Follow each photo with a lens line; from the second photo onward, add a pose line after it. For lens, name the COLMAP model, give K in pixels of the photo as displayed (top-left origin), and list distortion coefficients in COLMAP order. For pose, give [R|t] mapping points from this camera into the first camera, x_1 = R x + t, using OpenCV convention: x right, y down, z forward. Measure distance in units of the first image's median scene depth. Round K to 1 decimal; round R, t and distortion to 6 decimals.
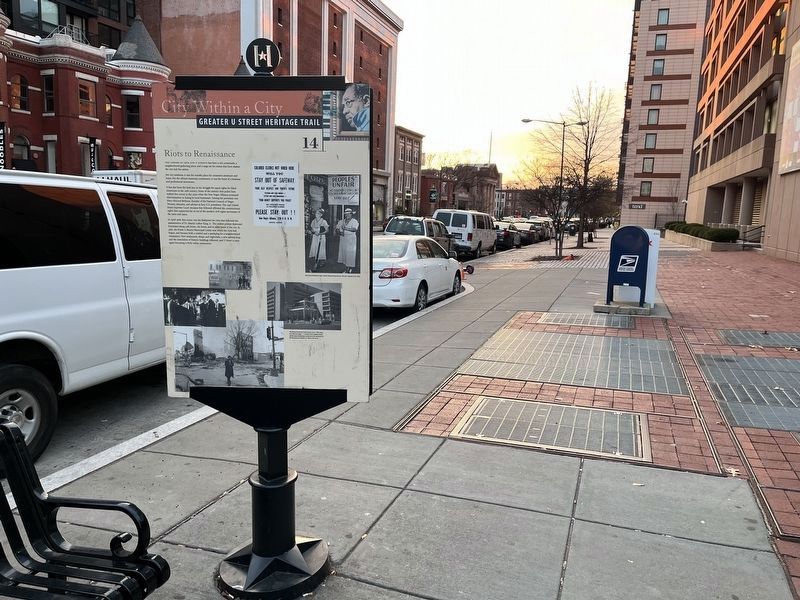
lens RADIAL K [[613.1, 0, 402.7], [0, 613.1, 296.6], [0, 0, 1]] dist [0.074977, -0.092385]
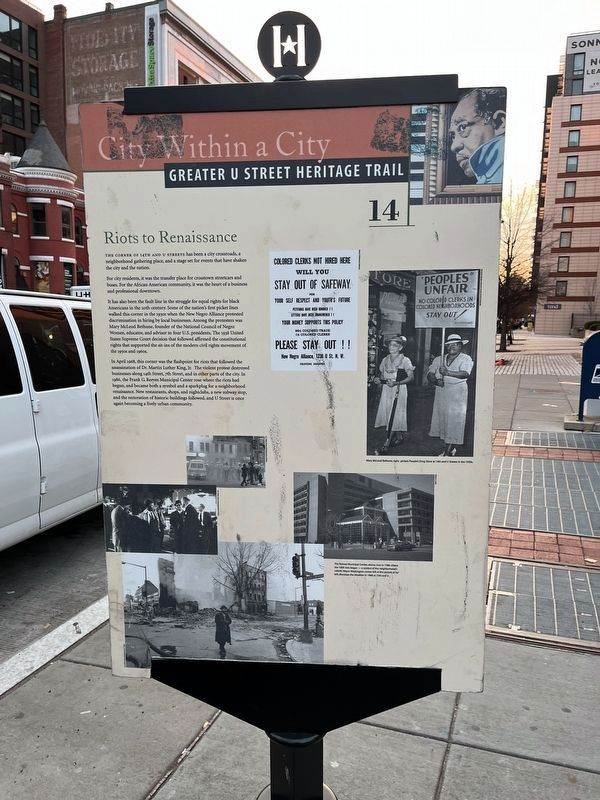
lens RADIAL K [[613.1, 0, 300.0], [0, 613.1, 400.0], [0, 0, 1]] dist [0.074977, -0.092385]
pose [[0.999745, -0.016332, -0.015595, -0.205643], [0.016308, 0.999866, -0.001678, -0.086515], [0.015620, 0.001423, 0.999877, 0.461020]]
